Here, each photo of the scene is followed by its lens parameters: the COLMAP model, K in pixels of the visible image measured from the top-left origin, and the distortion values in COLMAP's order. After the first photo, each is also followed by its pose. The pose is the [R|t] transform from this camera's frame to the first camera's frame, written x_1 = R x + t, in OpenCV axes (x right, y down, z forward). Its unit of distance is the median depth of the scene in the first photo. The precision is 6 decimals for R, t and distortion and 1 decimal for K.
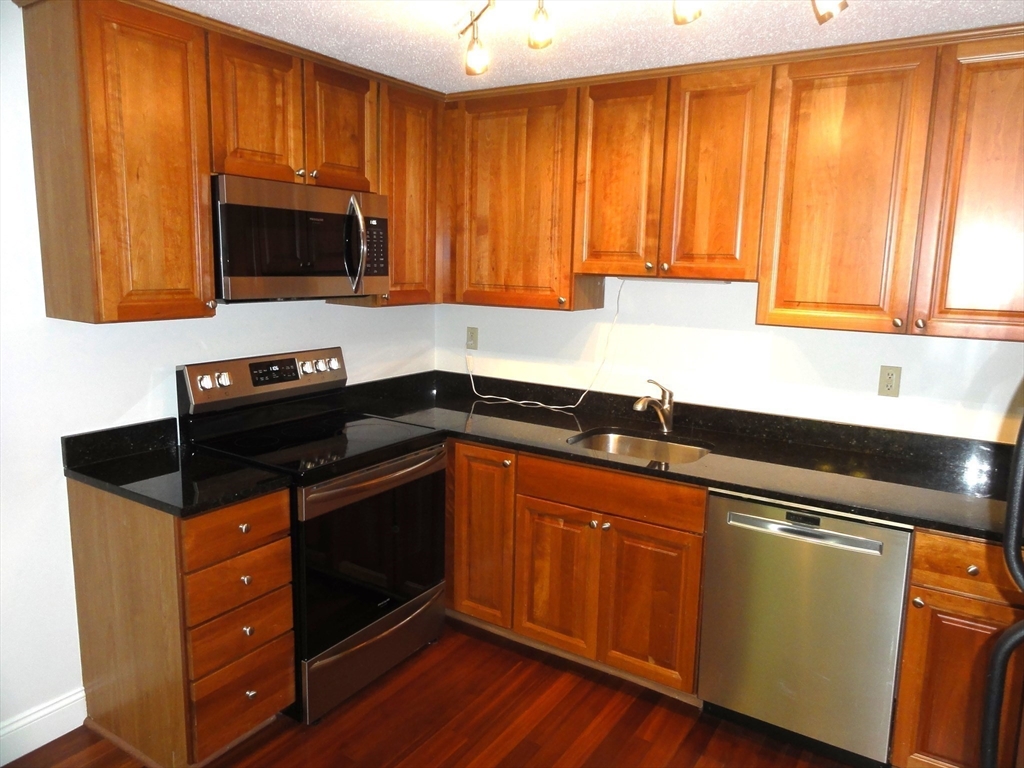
lens RADIAL K [[720.2, 0, 515.1], [0, 720.2, 382.1], [0, 0, 1]] dist [-0.007097, 0.001656]
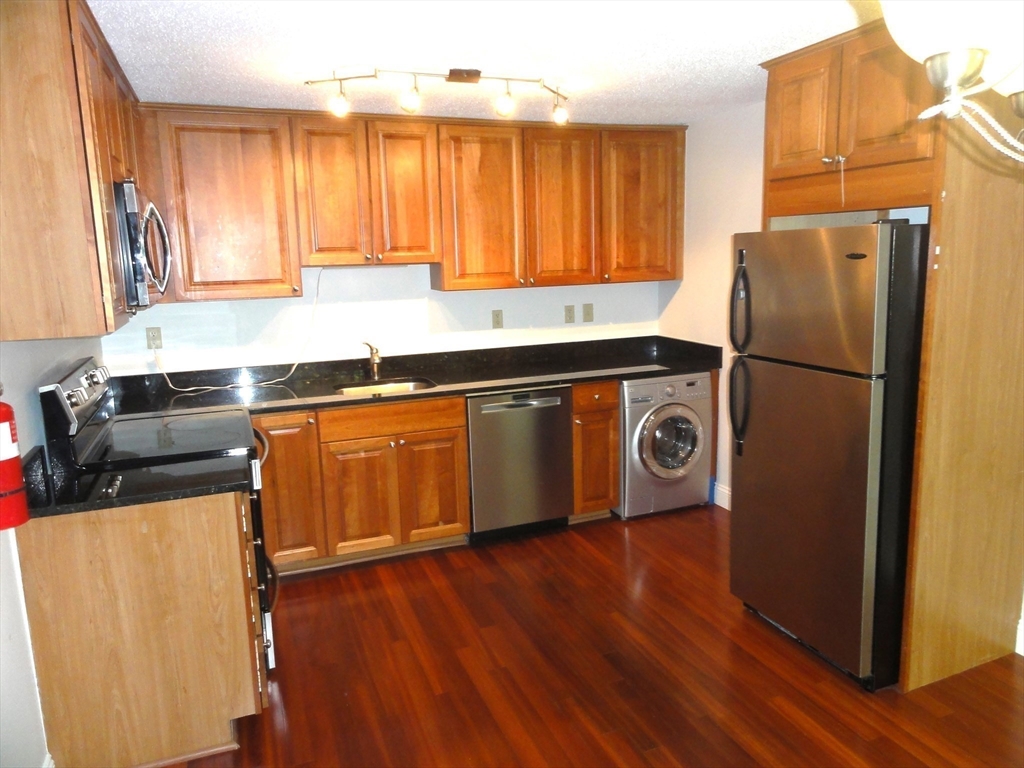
lens RADIAL K [[722.6, 0, 509.4], [0, 722.6, 380.4], [0, 0, 1]] dist [-0.004125, 0.003494]
pose [[0.585978, -0.178946, 0.790321, -0.807596], [0.176153, 0.980118, 0.091313, -0.009366], [-0.790949, 0.085710, 0.605850, -0.026309]]
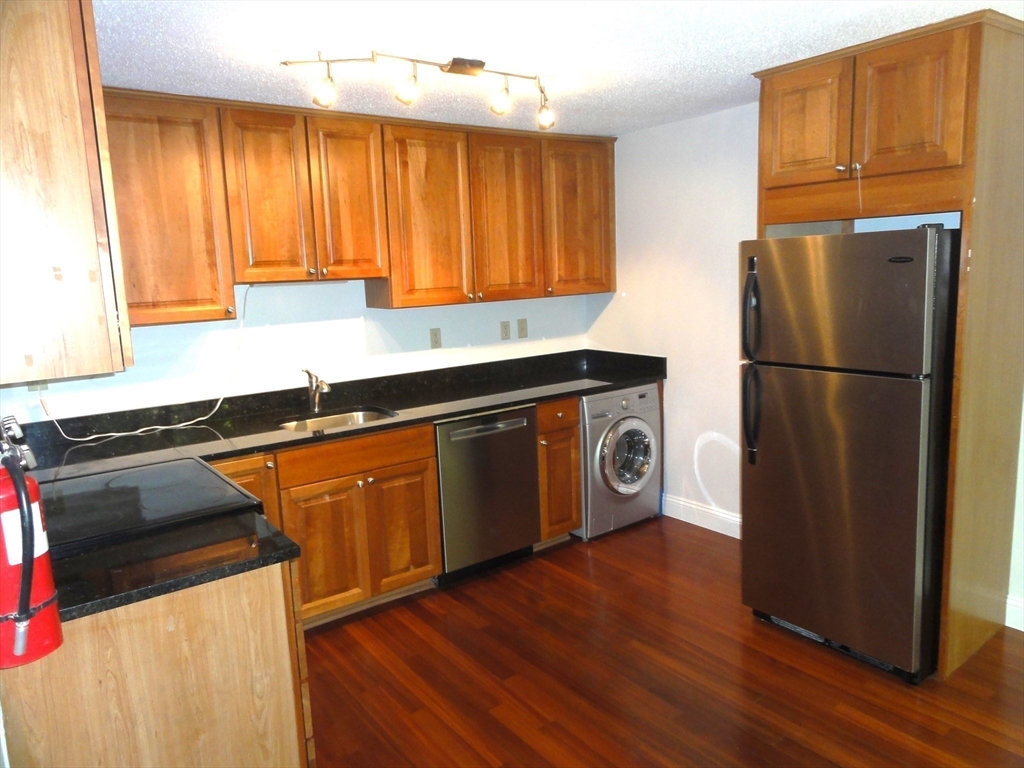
lens RADIAL K [[724.6, 0, 511.1], [0, 724.6, 382.0], [0, 0, 1]] dist [-0.001857, 0.002380]
pose [[0.348593, -0.184033, 0.919029, -0.862815], [0.203488, 0.972006, 0.117457, -0.058546], [-0.914918, 0.146067, 0.376283, 0.277932]]
